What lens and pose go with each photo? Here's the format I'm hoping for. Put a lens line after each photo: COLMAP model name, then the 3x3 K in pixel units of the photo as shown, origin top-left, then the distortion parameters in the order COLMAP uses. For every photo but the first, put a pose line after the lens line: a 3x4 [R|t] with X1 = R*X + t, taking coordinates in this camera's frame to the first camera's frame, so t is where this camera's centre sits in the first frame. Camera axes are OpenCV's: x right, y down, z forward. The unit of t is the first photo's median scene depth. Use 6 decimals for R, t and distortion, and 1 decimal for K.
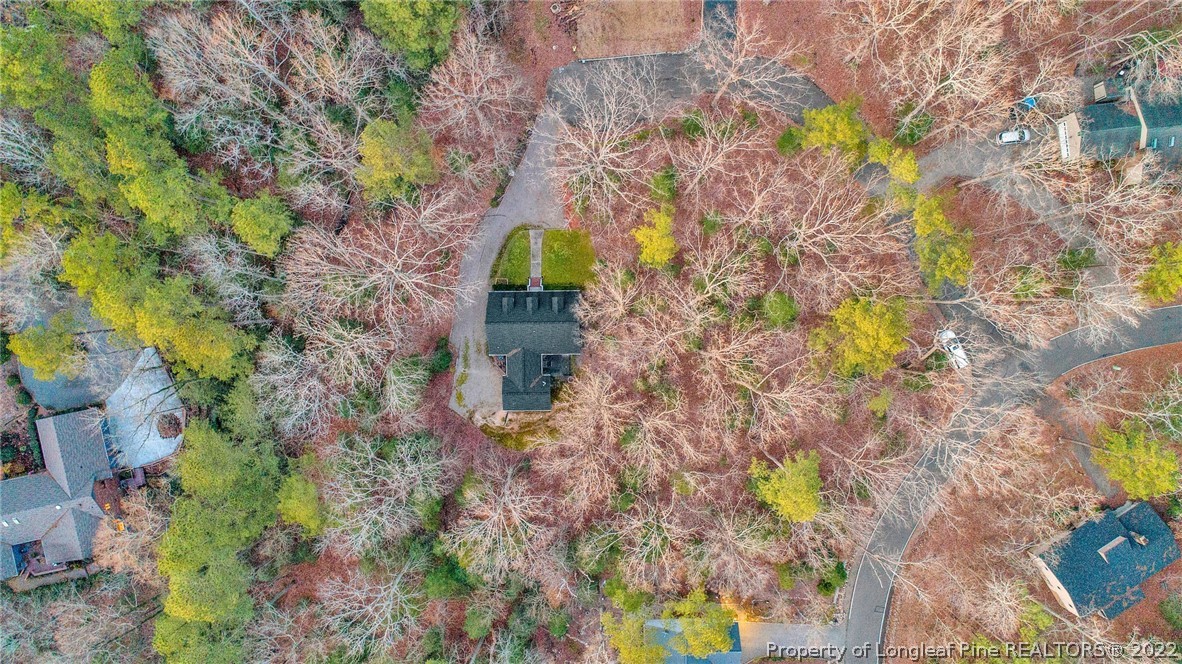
lens RADIAL K [[800.6, 0, 591.1], [0, 800.6, 332.8], [0, 0, 1]] dist [0.005395, -0.001462]
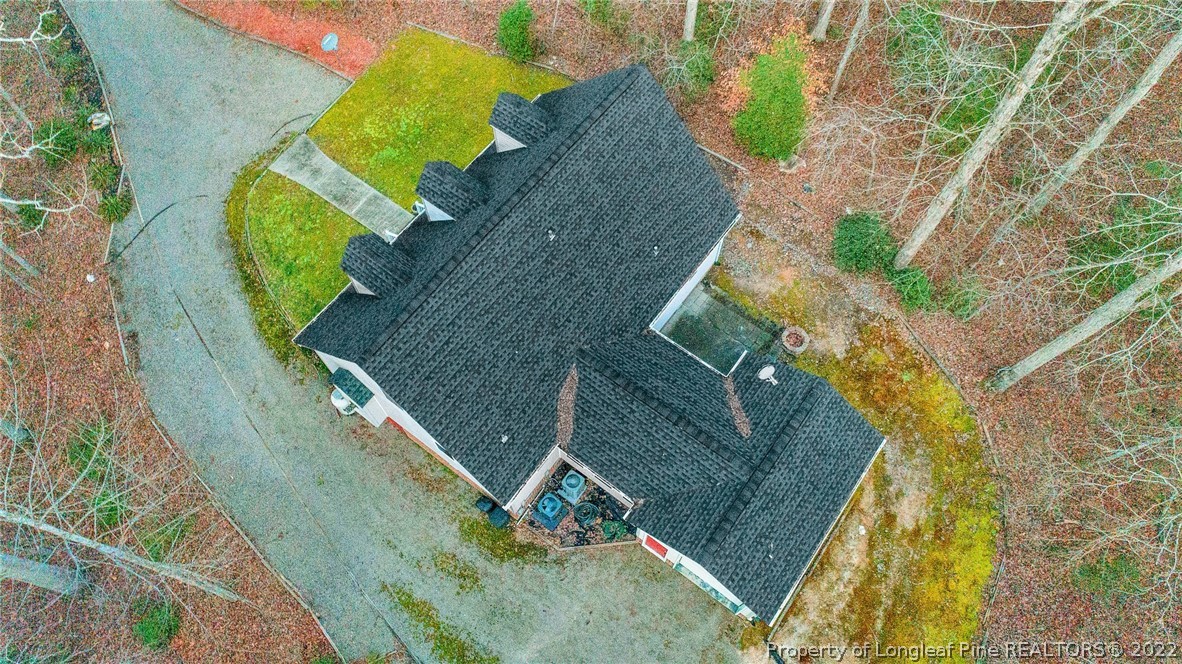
lens RADIAL K [[800.6, 0, 590.4], [0, 800.6, 331.3], [0, 0, 1]] dist [0.005395, -0.001462]
pose [[0.610394, -0.716403, 0.337913, -0.145830], [0.792032, 0.546518, -0.272036, 0.074016], [0.010212, 0.433687, 0.901006, 0.765984]]
